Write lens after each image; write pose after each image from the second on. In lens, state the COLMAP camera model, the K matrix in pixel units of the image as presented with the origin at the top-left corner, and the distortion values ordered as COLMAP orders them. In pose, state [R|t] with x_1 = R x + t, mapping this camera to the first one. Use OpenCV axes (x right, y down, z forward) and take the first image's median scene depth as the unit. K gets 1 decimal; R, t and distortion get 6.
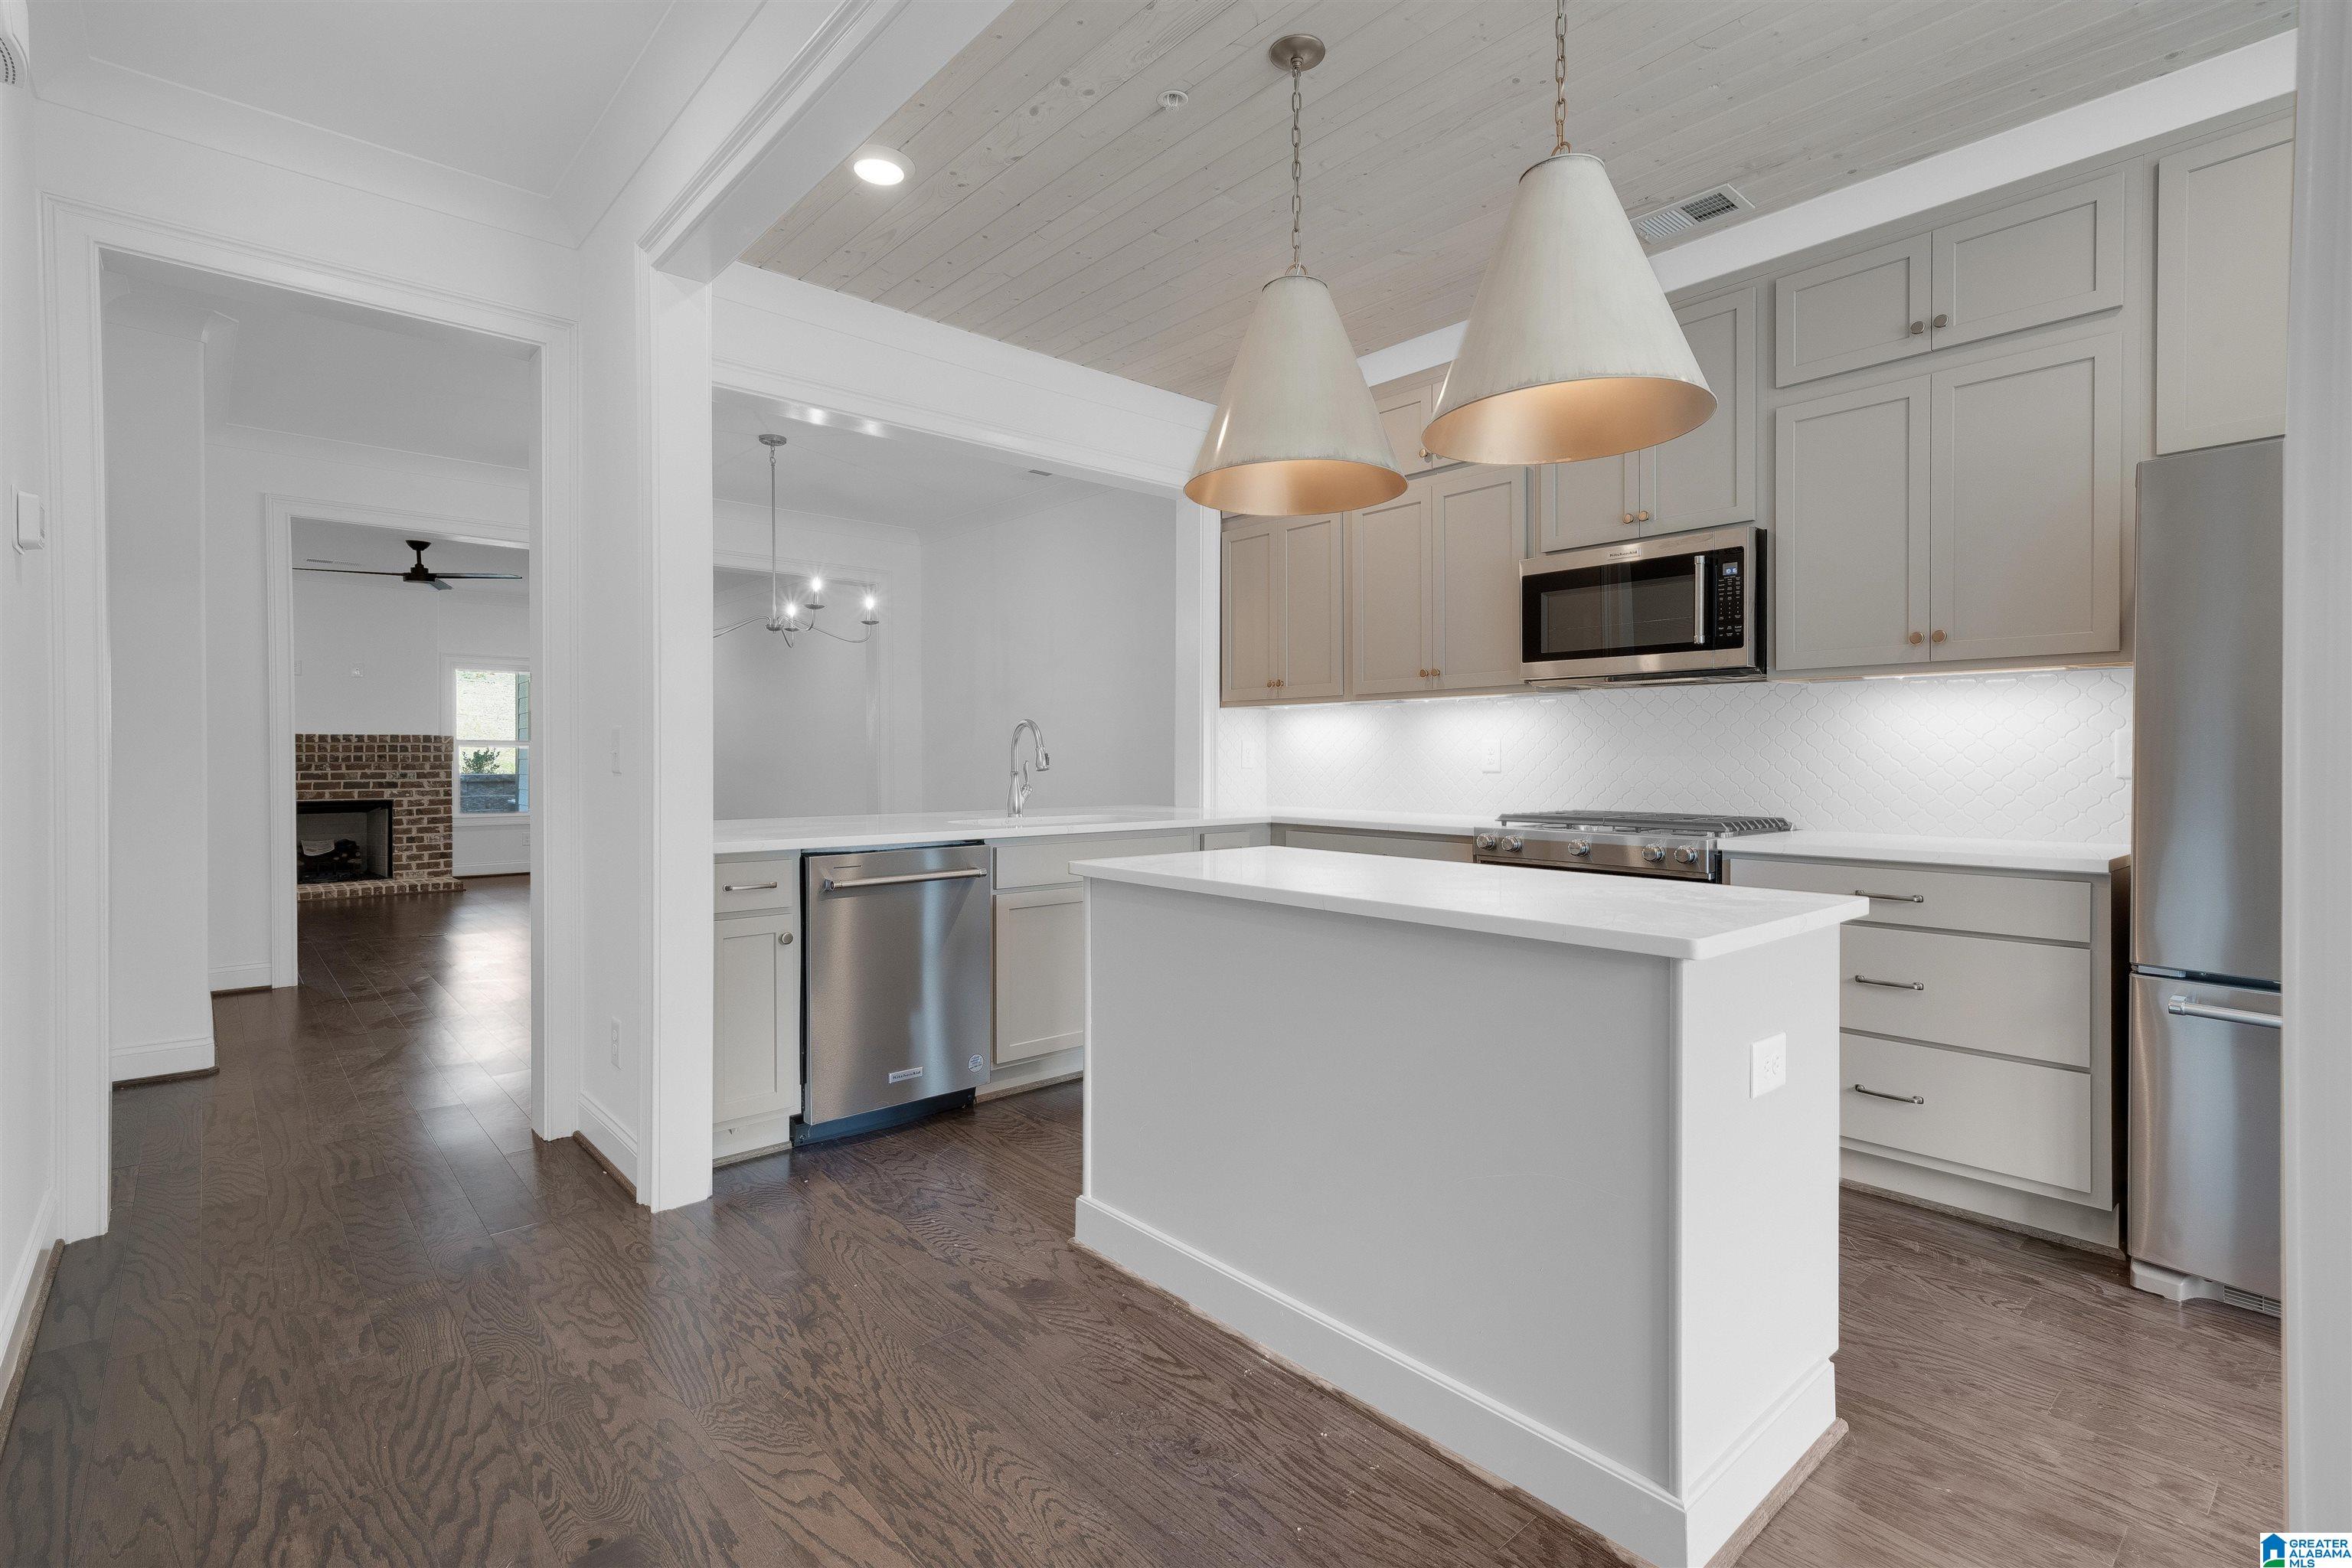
lens RADIAL K [[1109.1, 0, 1167.8], [0, 1109.1, 772.7], [0, 0, 1]] dist [0.046670, 0.000310]
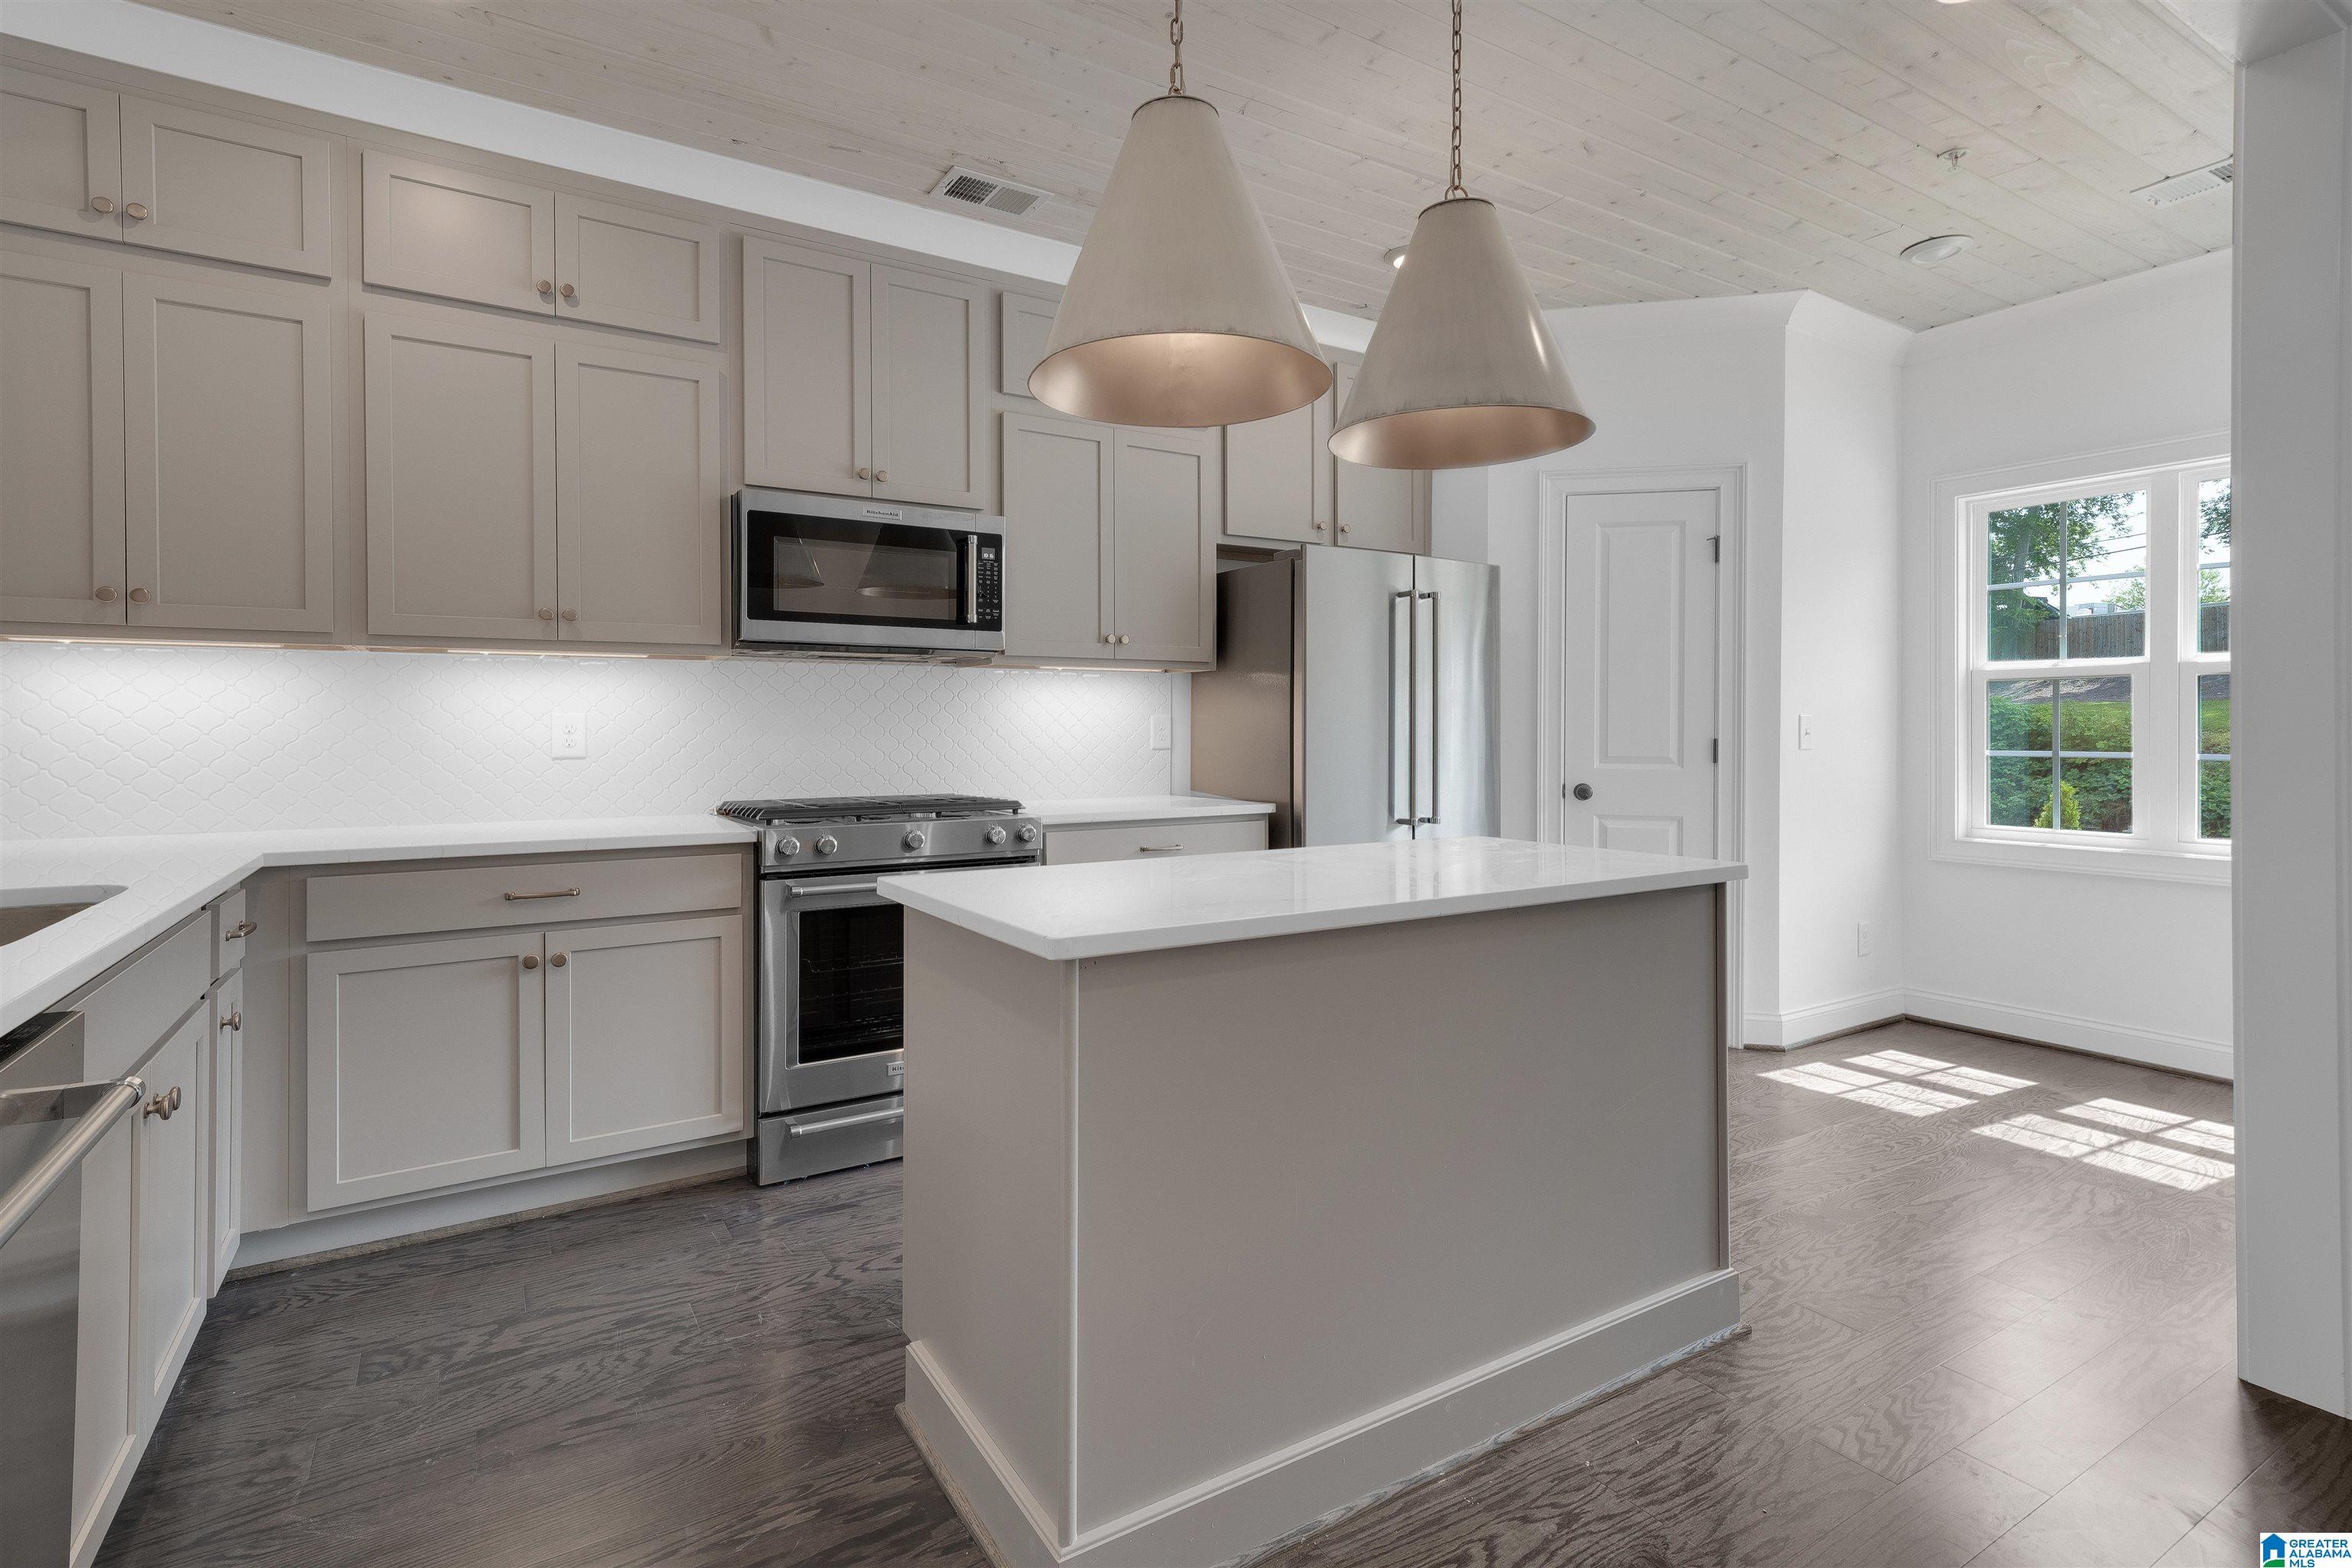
lens RADIAL K [[1111.6, 0, 1169.7], [0, 1111.6, 731.3], [0, 0, 1]] dist [0.017835, 0.000246]
pose [[0.169723, -0.001191, 0.985491, -0.410432], [0.018401, 0.999829, -0.001961, -0.011835], [-0.985320, 0.018467, 0.169716, 0.575714]]
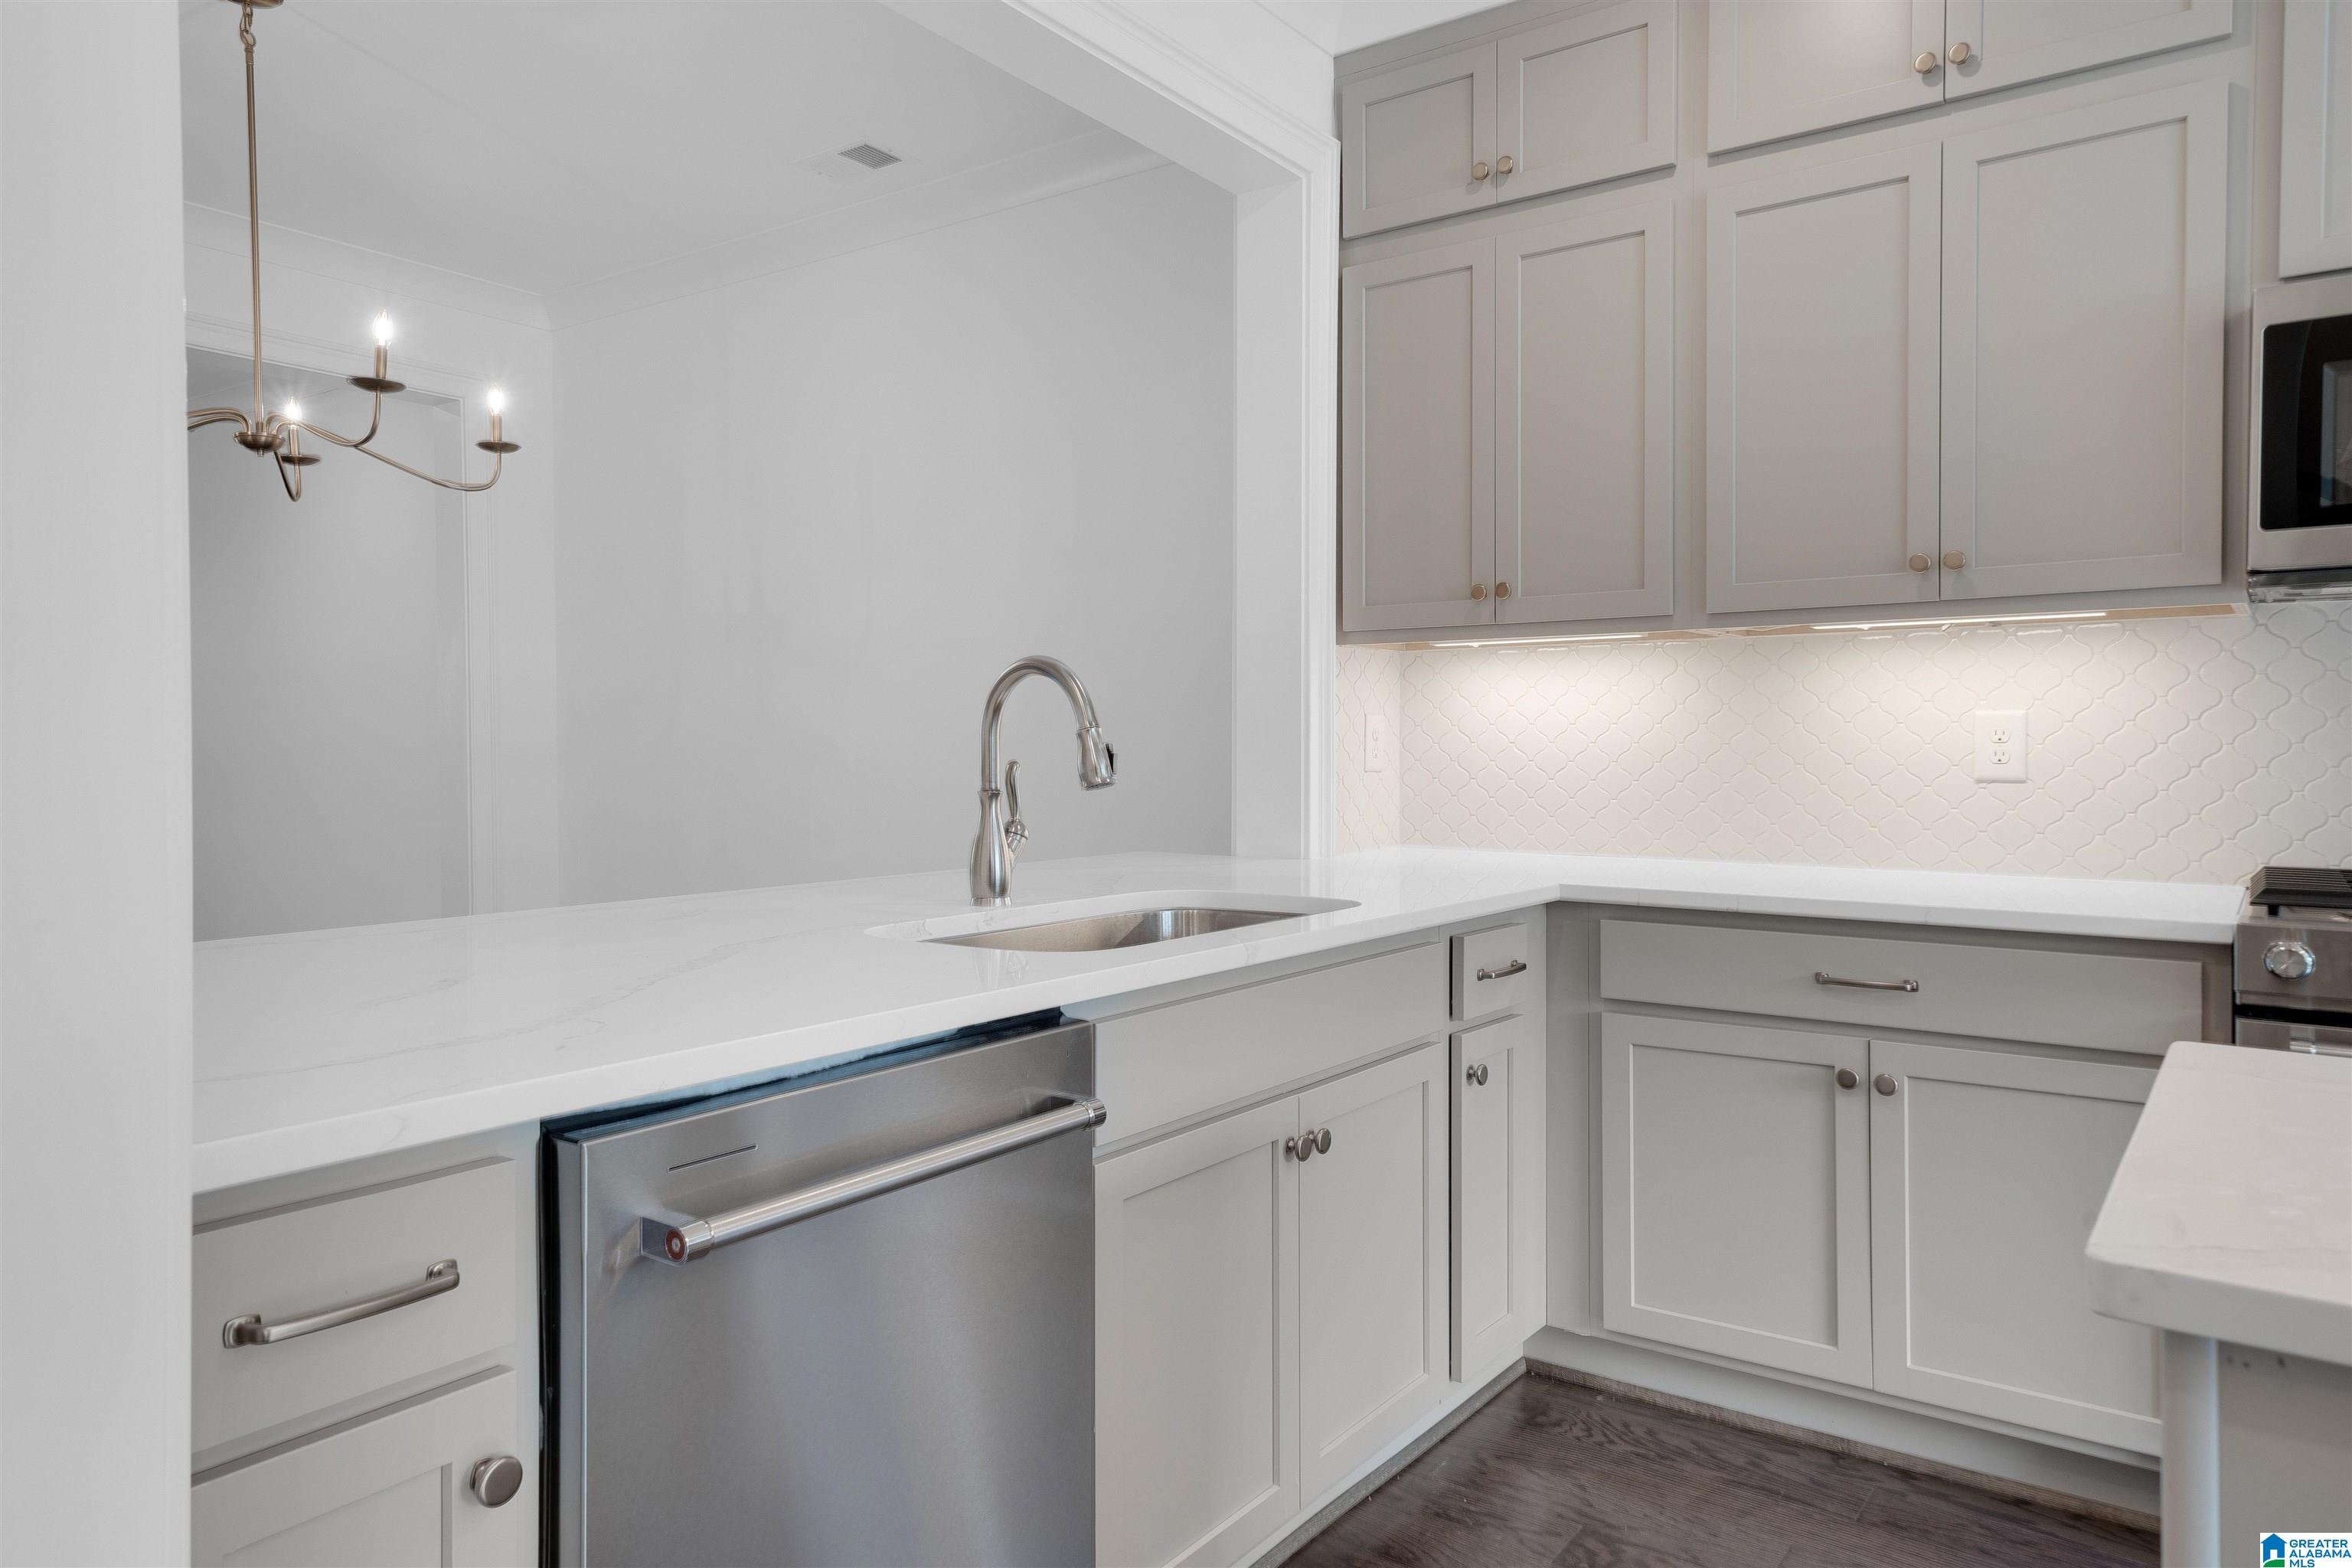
lens RADIAL K [[1570.2, 0, 1183.5], [0, 1570.2, 770.3], [0, 0, 1]] dist [0.032105, 0.001547]
pose [[0.974010, -0.004478, 0.226462, -0.221489], [0.004165, 0.999990, 0.001860, -0.009907], [-0.226468, -0.000869, 0.974018, 0.503063]]
